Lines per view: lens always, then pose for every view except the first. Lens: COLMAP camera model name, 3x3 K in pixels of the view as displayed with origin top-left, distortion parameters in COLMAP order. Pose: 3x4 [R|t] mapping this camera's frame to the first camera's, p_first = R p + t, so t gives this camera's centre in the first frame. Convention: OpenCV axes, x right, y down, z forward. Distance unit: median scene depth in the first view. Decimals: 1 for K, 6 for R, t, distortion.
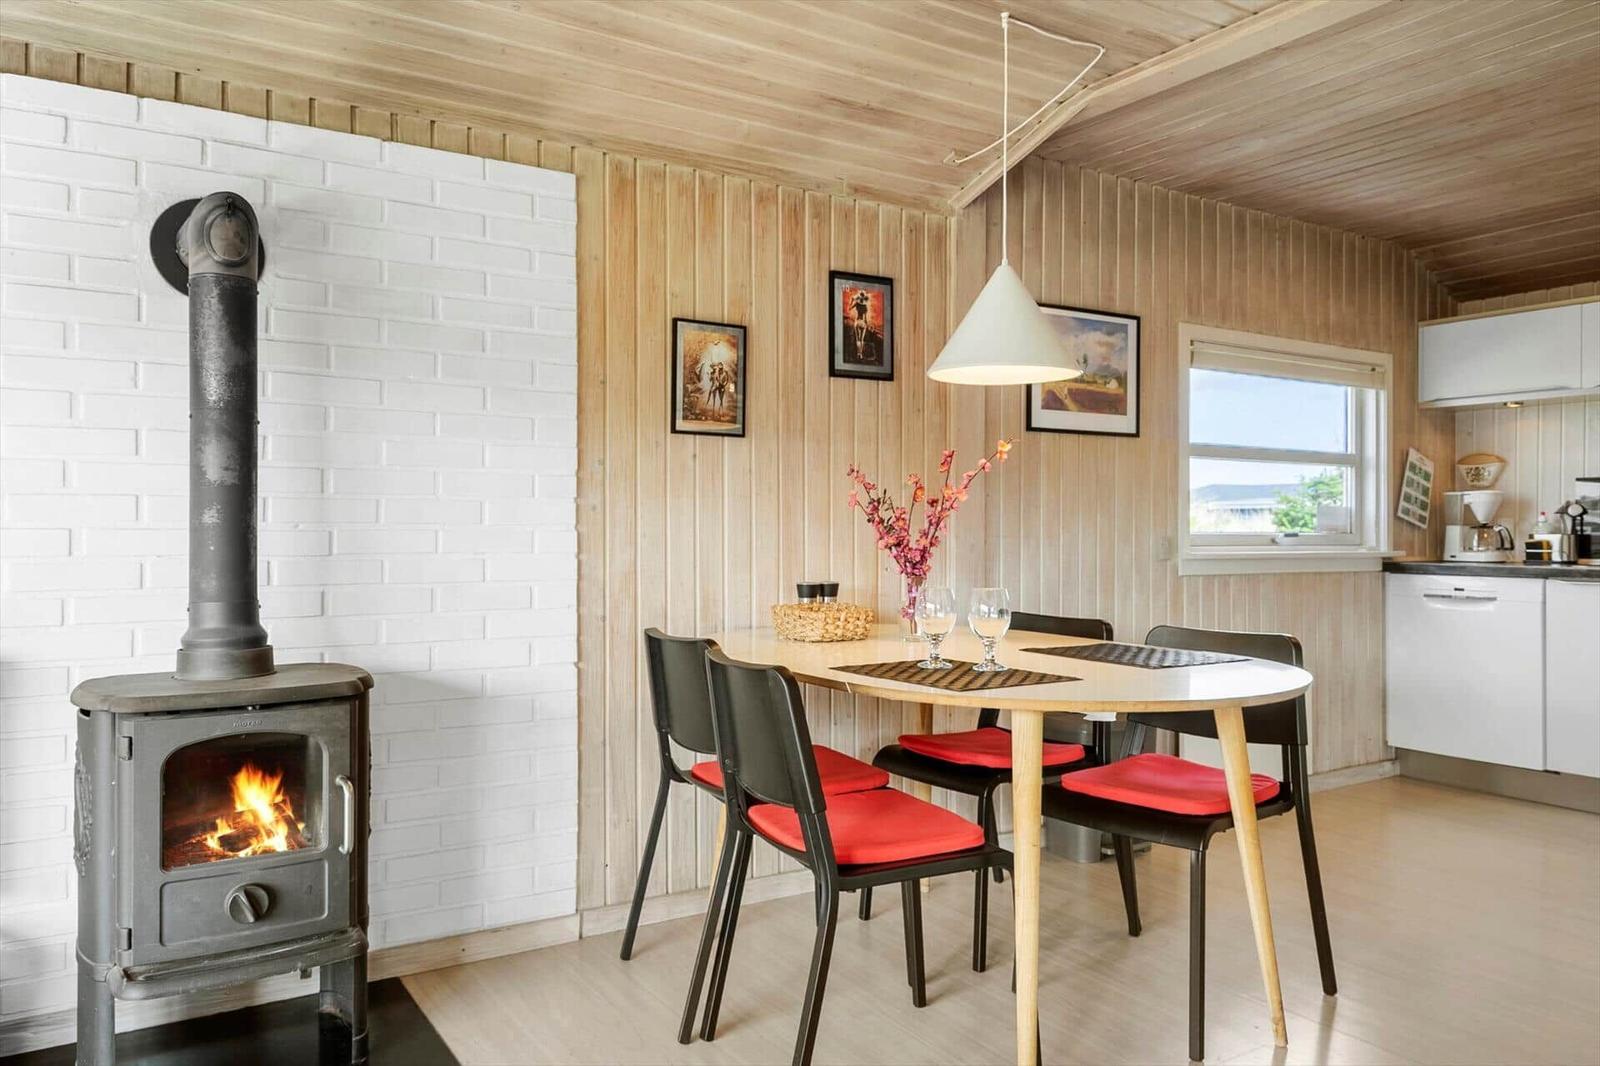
lens RADIAL K [[1142.4, 0, 803.5], [0, 1142.4, 529.5], [0, 0, 1]] dist [0.008741, -0.002661]
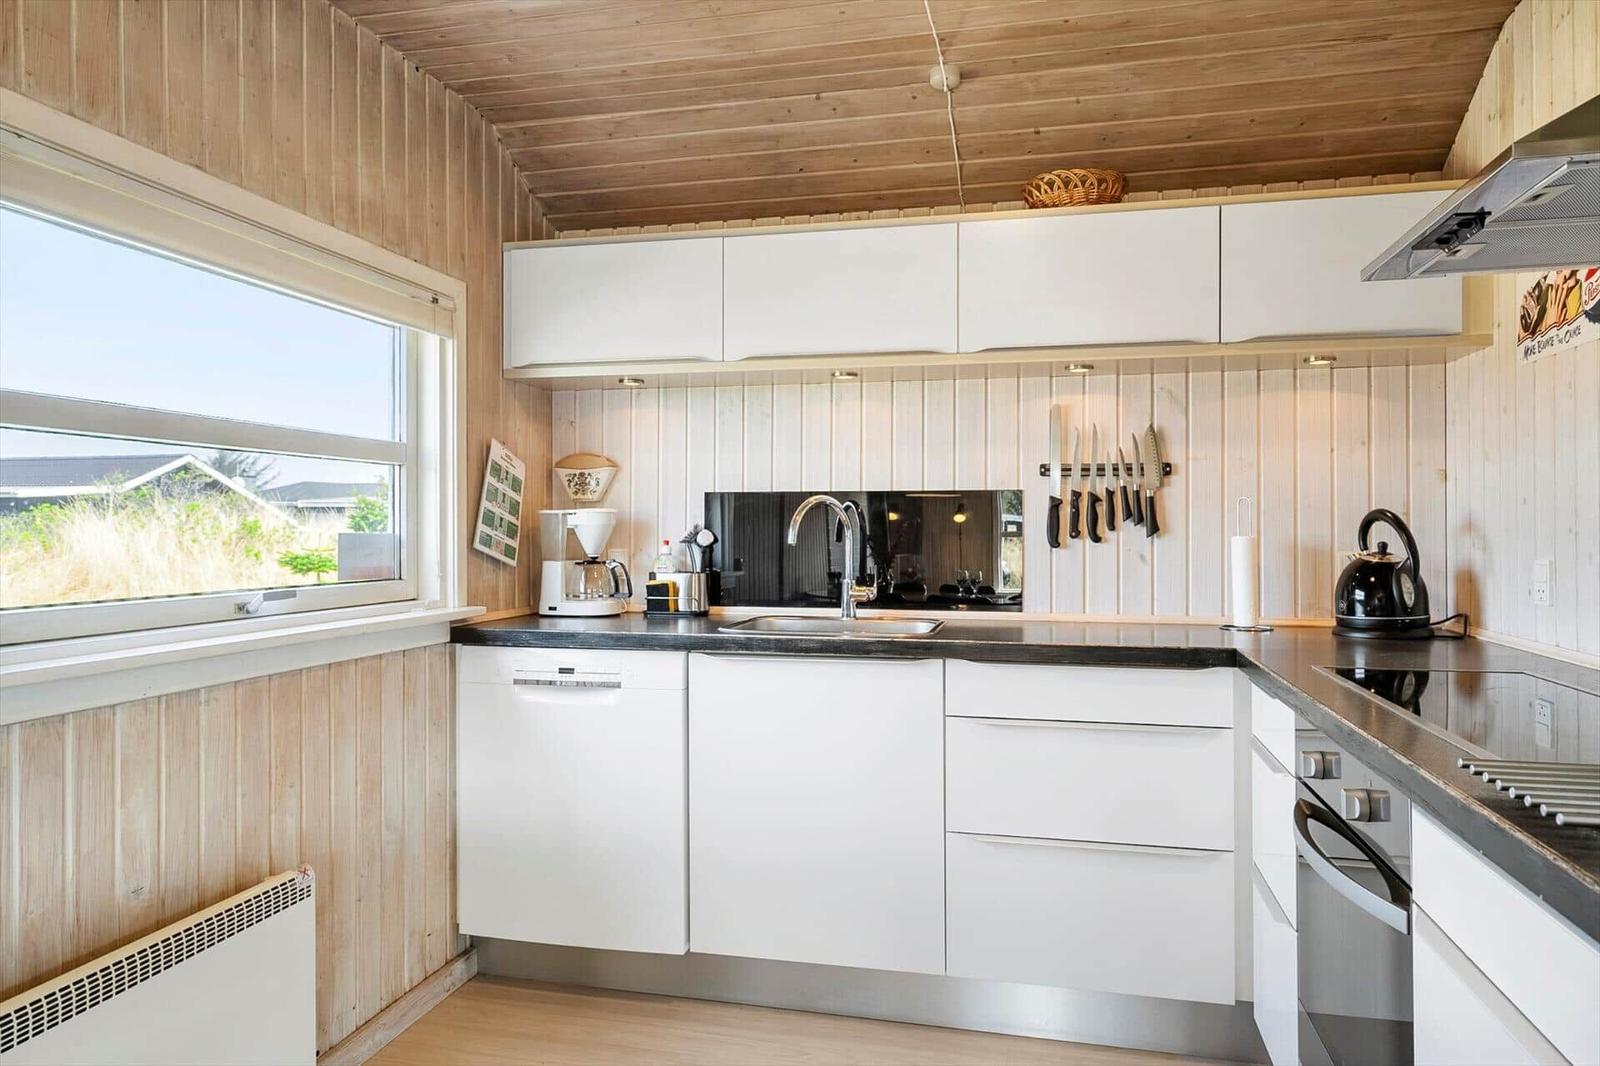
lens RADIAL K [[1142.4, 0, 799.8], [0, 1142.4, 528.3], [0, 0, 1]] dist [0.008741, -0.002661]
pose [[0.728579, -0.001728, 0.684960, 0.228874], [0.001419, 0.999998, 0.001014, -0.023043], [-0.684960, 0.000233, 0.728580, 0.438652]]
